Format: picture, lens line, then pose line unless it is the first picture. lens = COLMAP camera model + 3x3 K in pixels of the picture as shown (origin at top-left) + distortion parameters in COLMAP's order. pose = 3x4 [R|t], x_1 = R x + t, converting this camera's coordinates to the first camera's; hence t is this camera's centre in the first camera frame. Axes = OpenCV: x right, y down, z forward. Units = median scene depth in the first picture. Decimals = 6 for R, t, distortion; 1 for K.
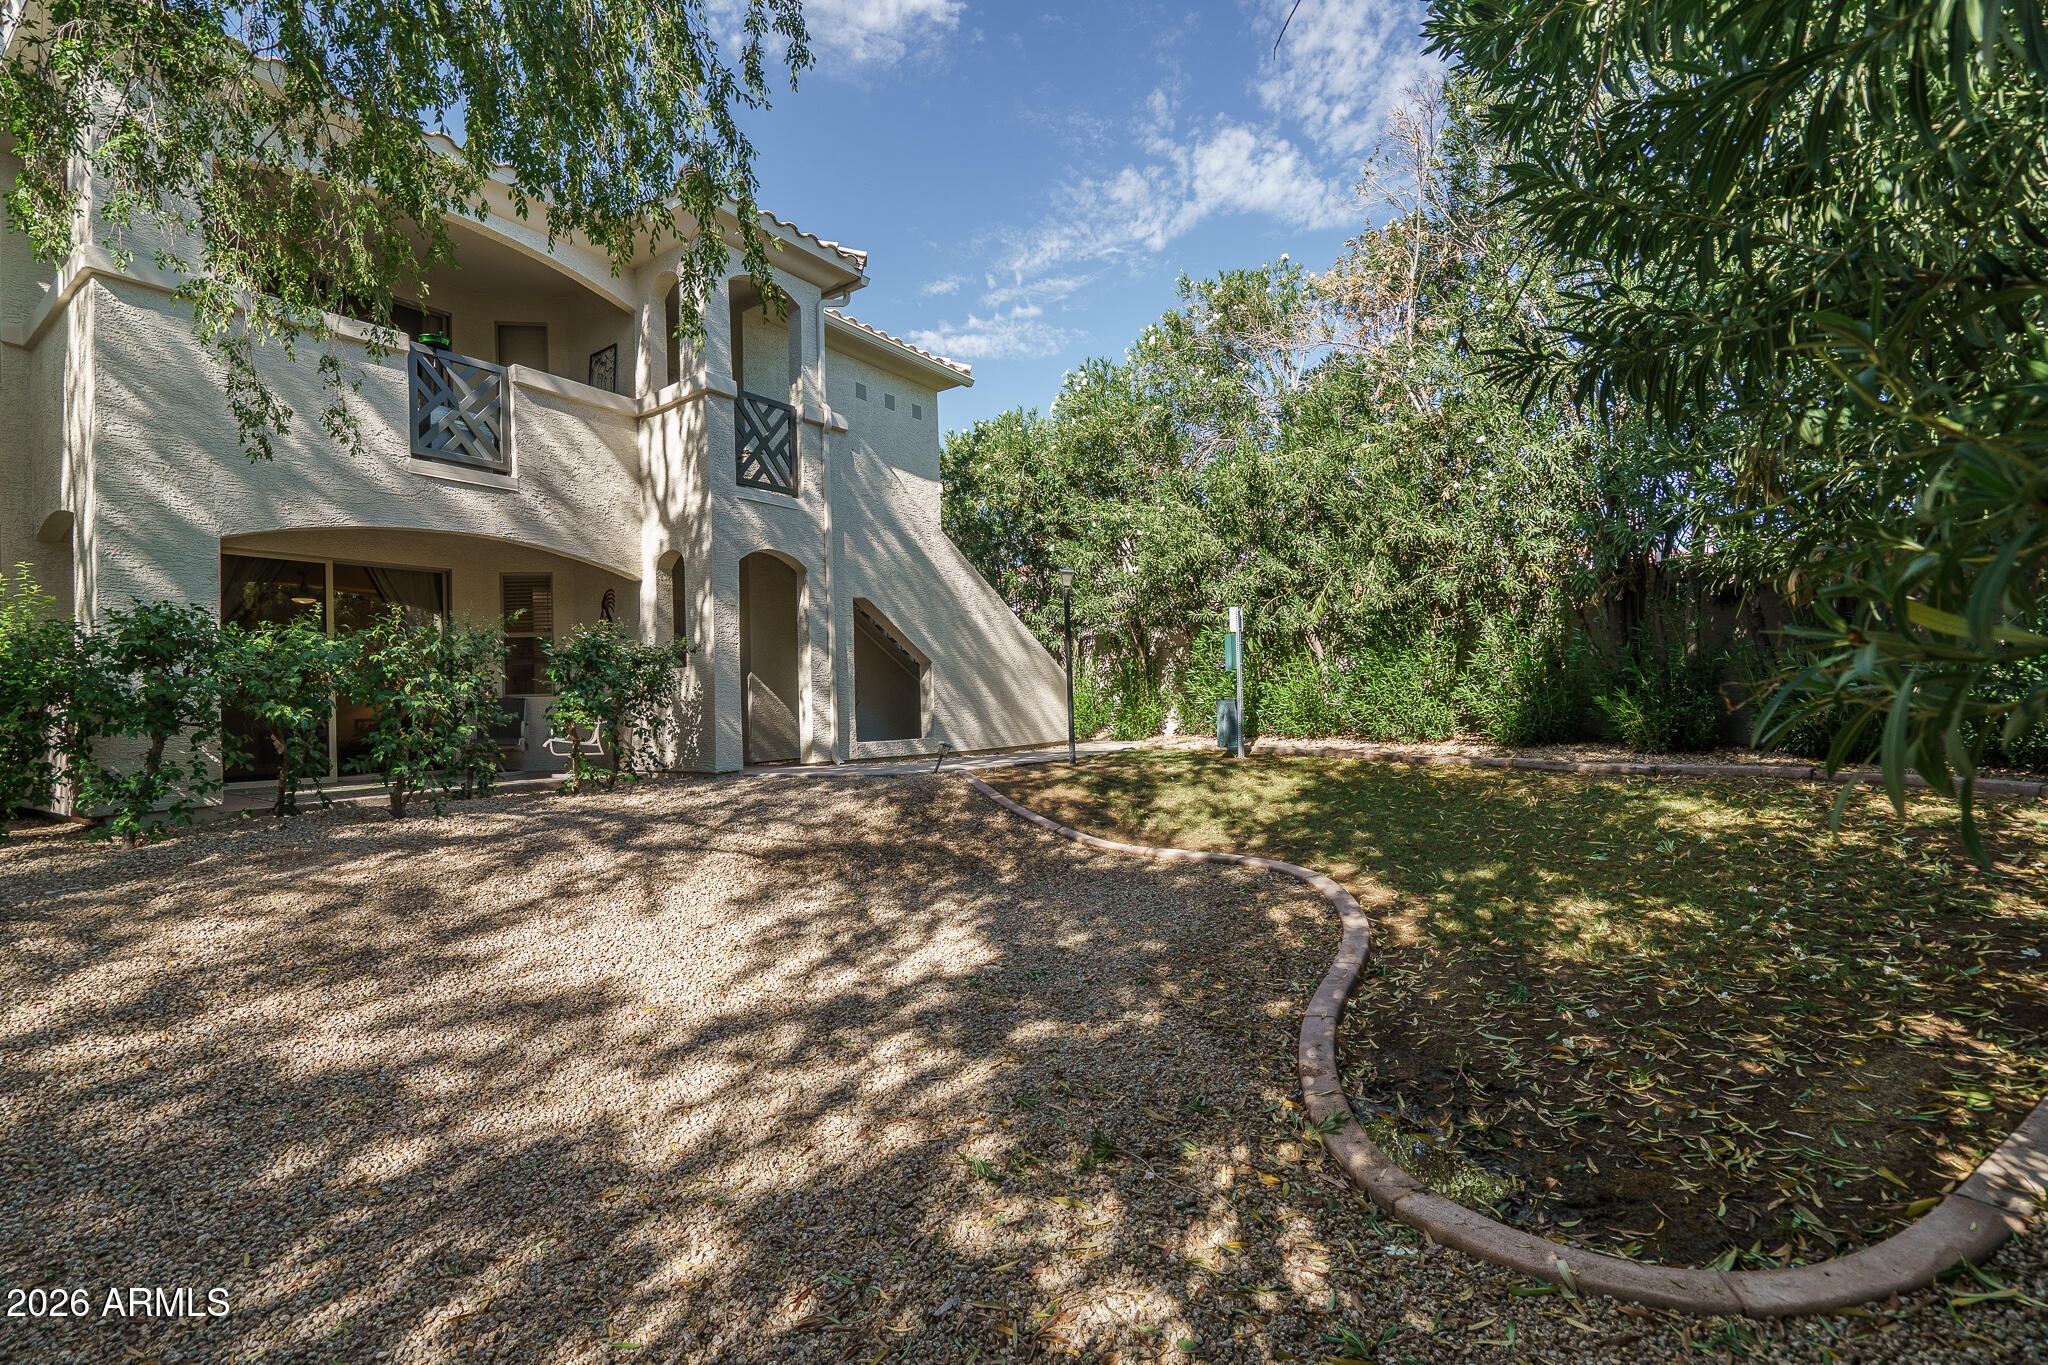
lens RADIAL K [[931.0, 0, 1024.7], [0, 931.0, 684.4], [0, 0, 1]] dist [-0.001848, 0.000176]
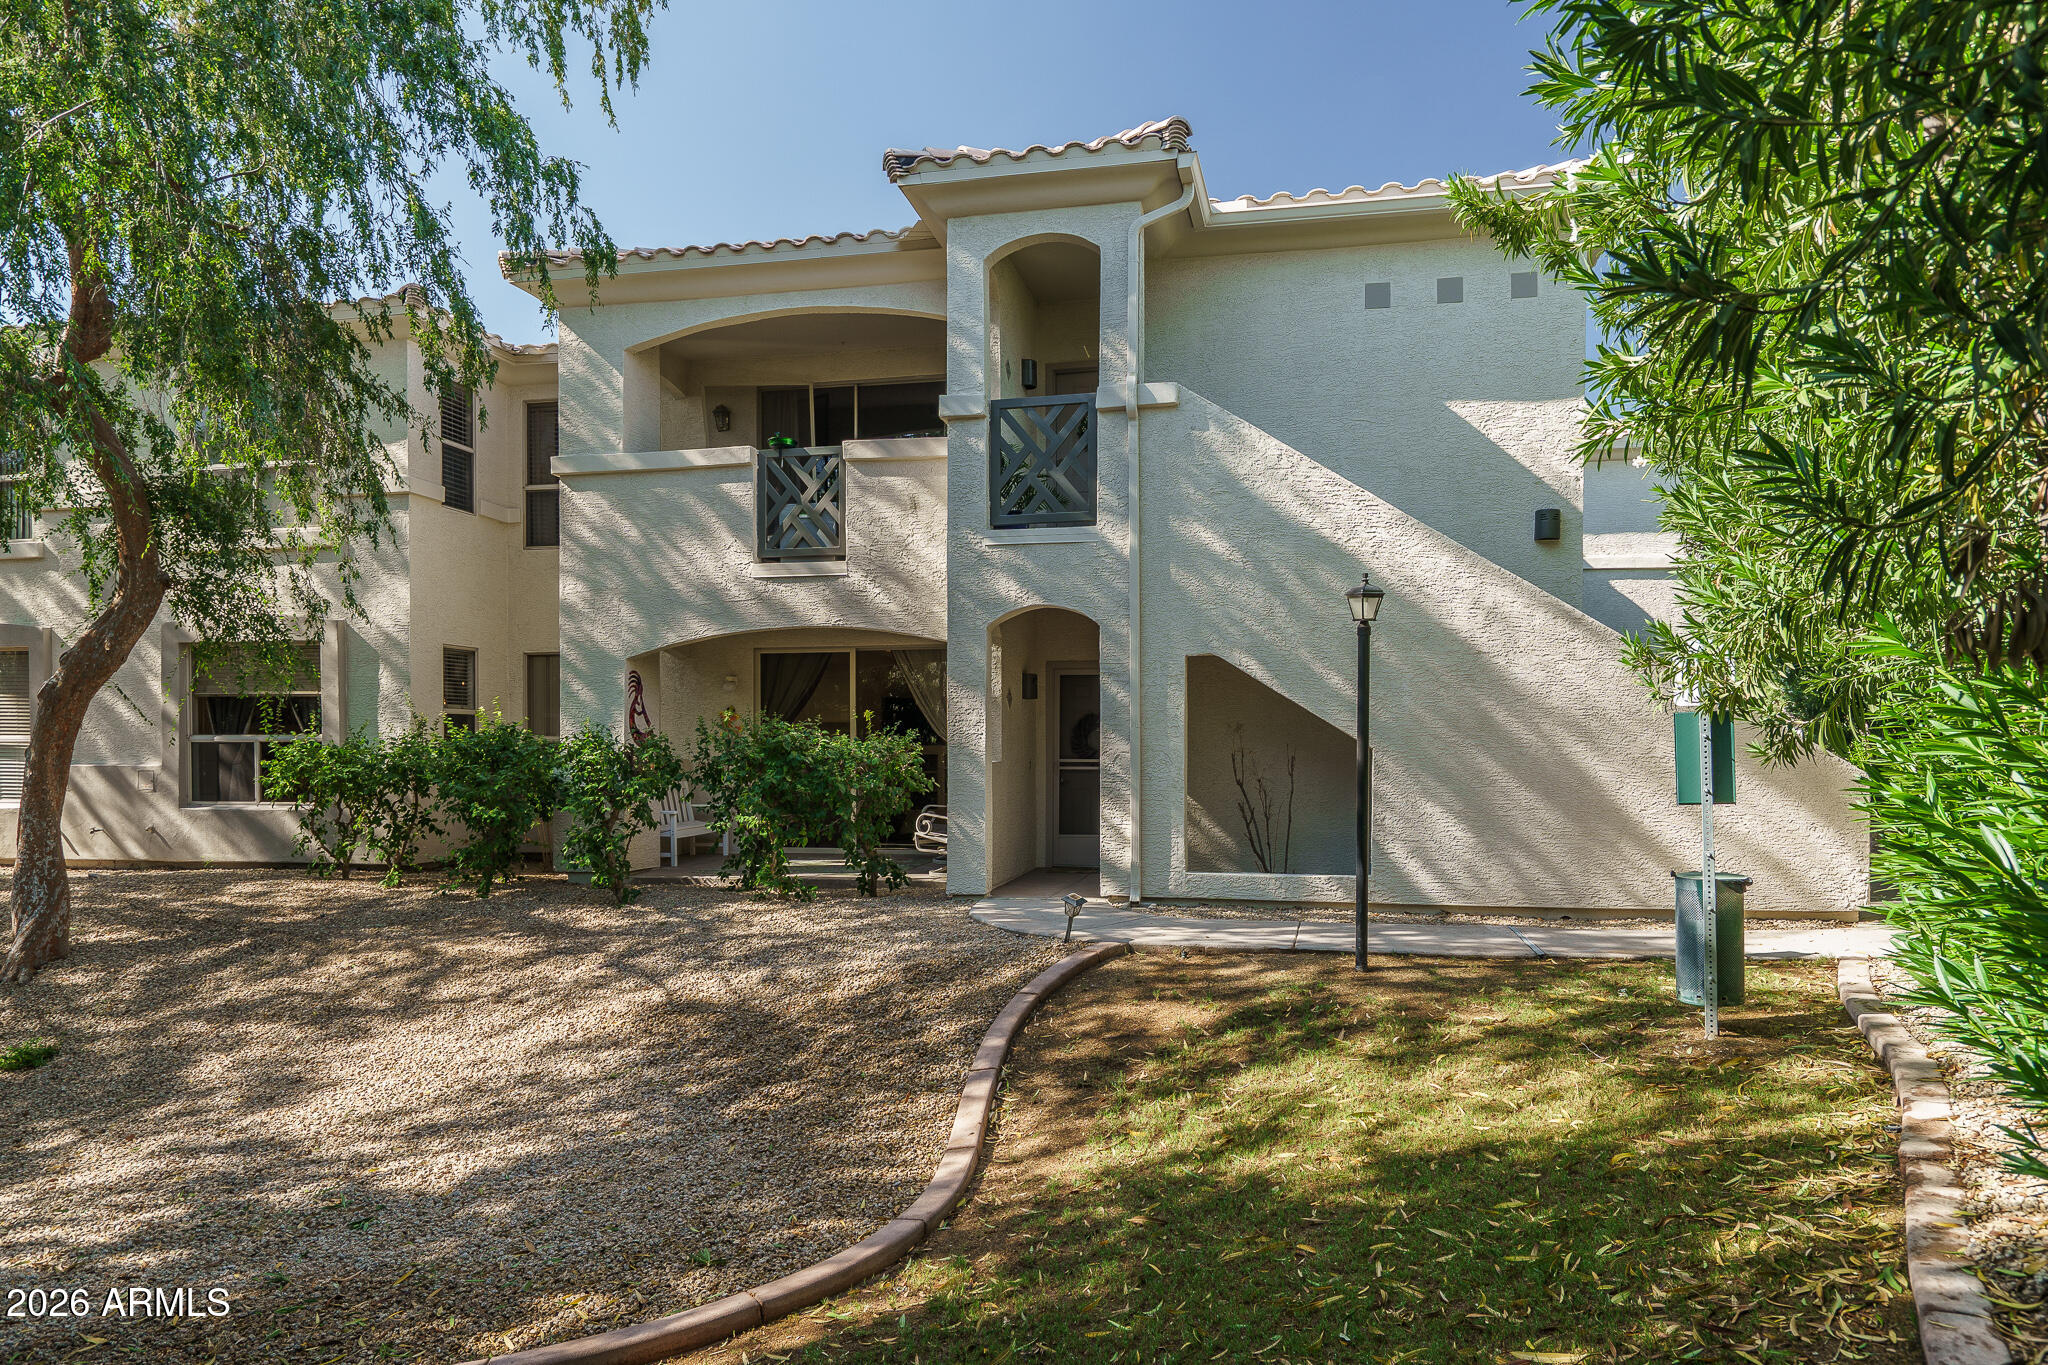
lens RADIAL K [[1230.4, 0, 1030.3], [0, 1230.4, 770.5], [0, 0, 1]] dist [0.003353, 0.000069]
pose [[0.404708, 0.037738, -0.913667, 0.753904], [0.011752, 0.998851, 0.046462, -0.070185], [0.914371, -0.029541, 0.403799, 0.713472]]
